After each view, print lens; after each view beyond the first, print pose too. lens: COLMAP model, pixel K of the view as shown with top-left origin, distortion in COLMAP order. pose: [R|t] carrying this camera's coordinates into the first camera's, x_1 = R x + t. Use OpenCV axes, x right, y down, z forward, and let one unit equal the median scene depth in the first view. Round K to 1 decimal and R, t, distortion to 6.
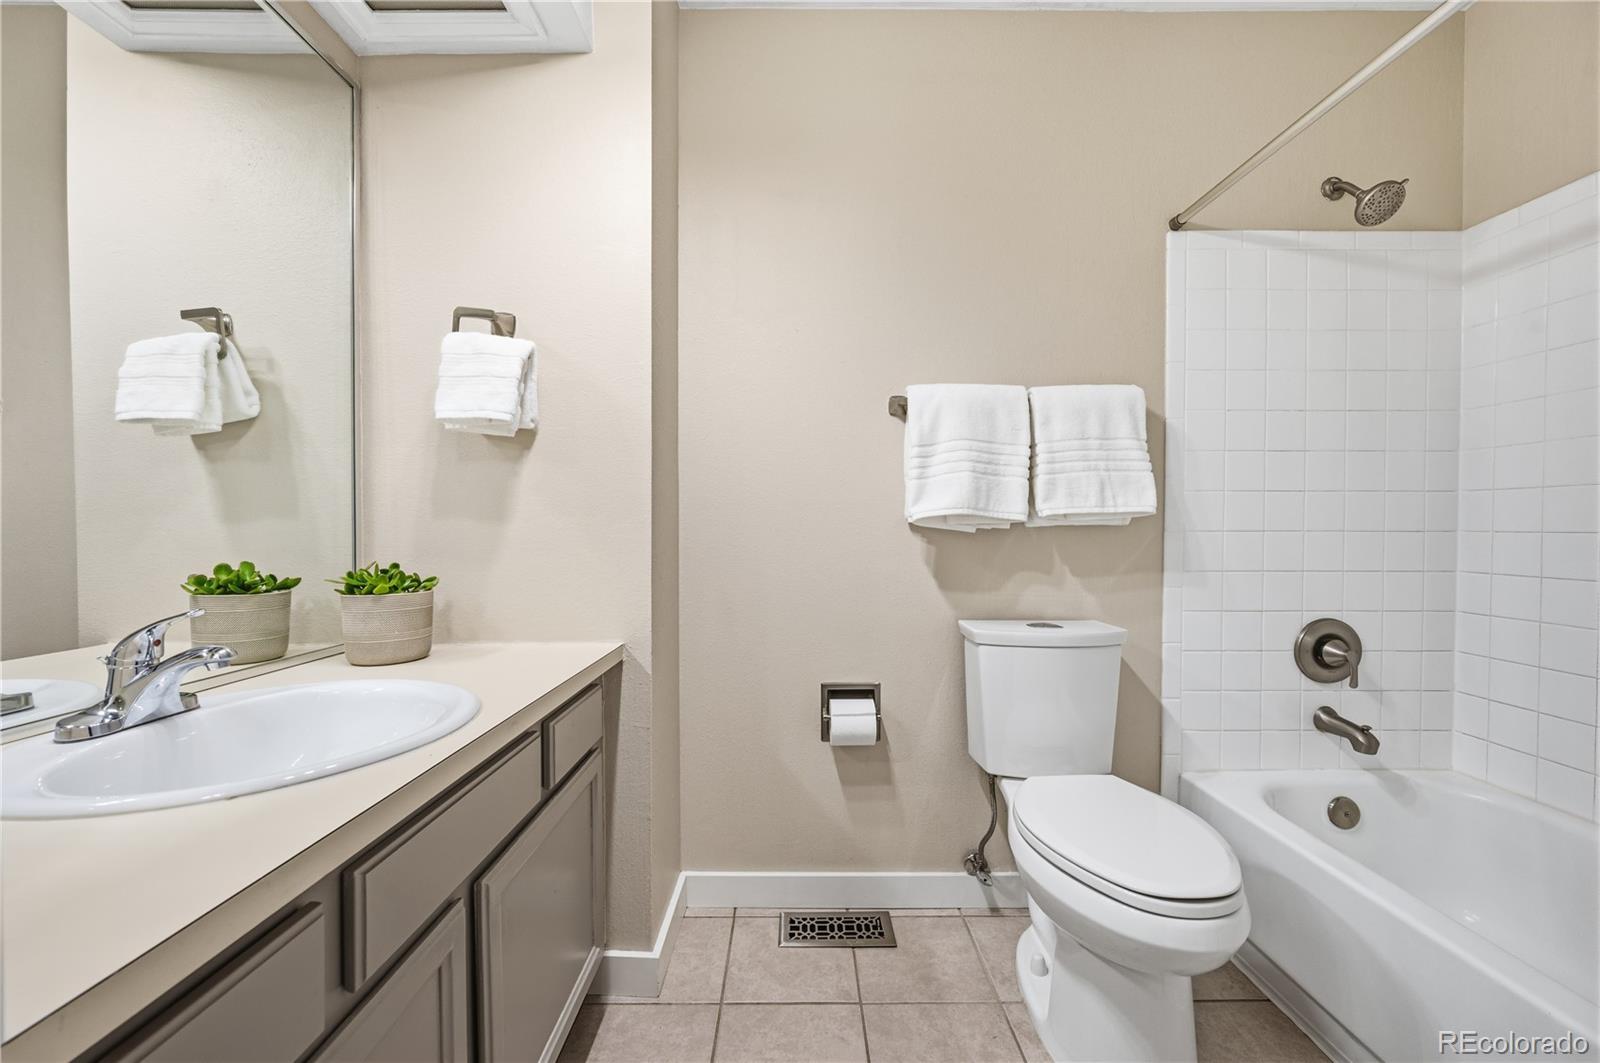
lens RADIAL K [[626.7, 0, 800.8], [0, 626.7, 535.9], [0, 0, 1]] dist [-0.001440, -0.000521]
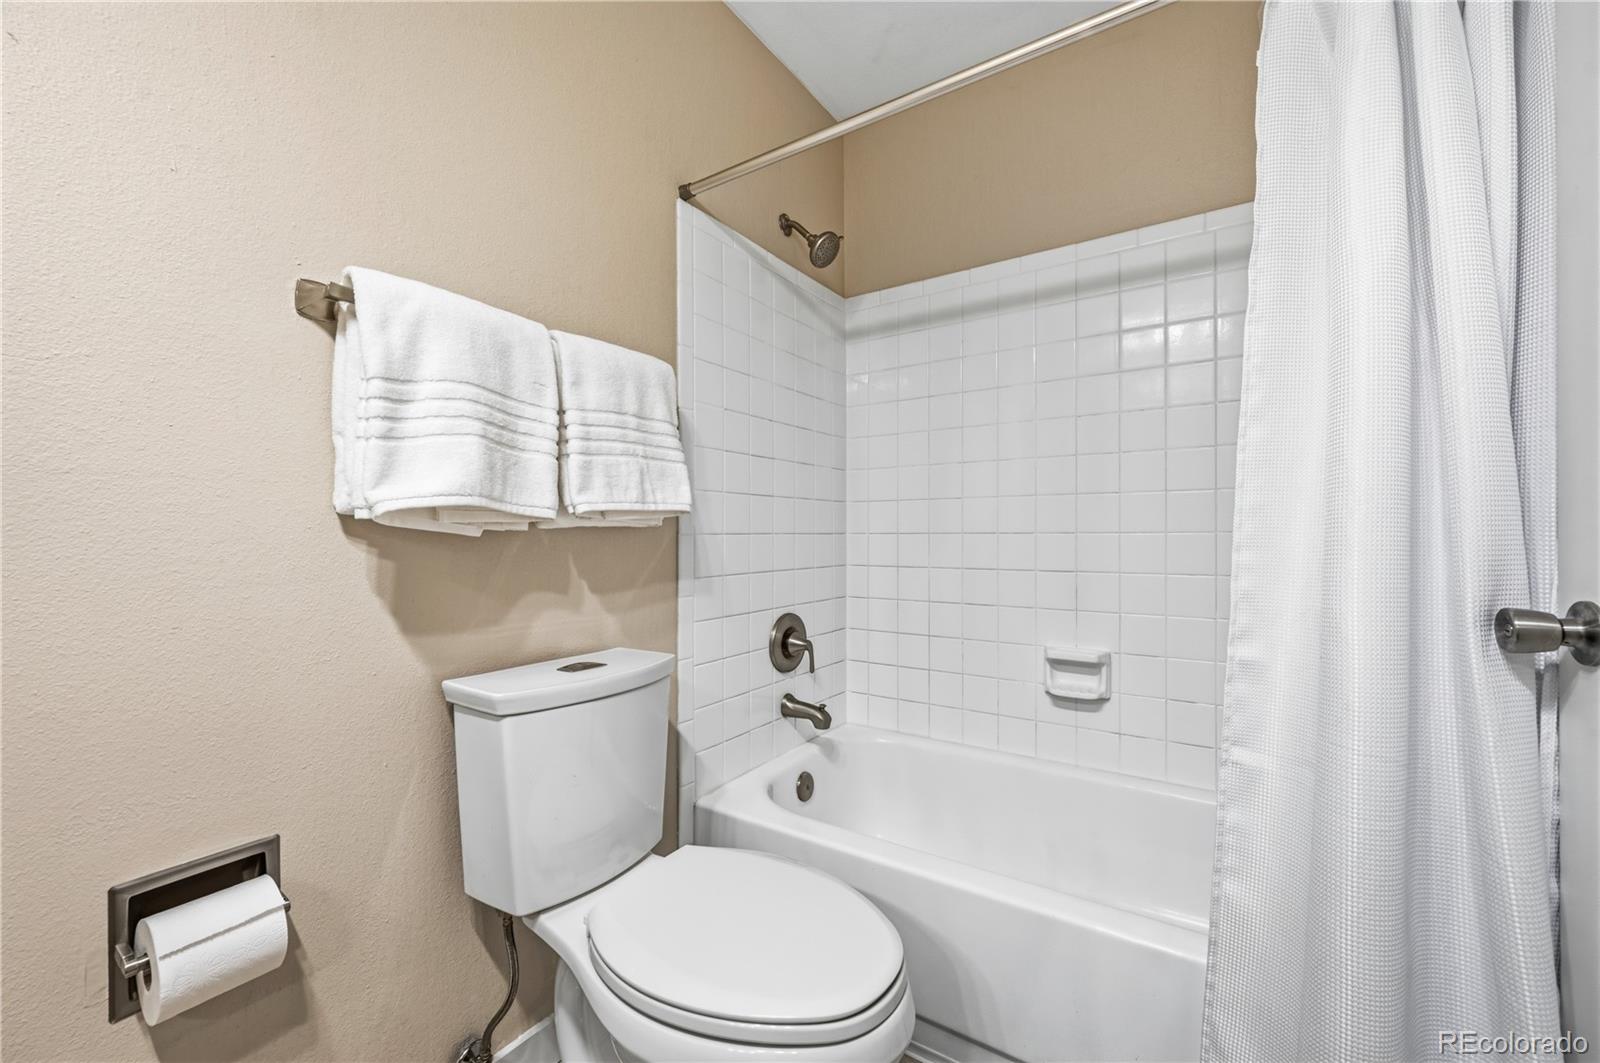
lens RADIAL K [[626.7, 0, 800.8], [0, 626.7, 535.9], [0, 0, 1]] dist [-0.001440, -0.000521]
pose [[0.562881, -0.005361, 0.826520, -0.057026], [0.017928, 0.999823, -0.005724, 0.003085], [-0.826343, 0.018039, 0.562878, 0.379986]]
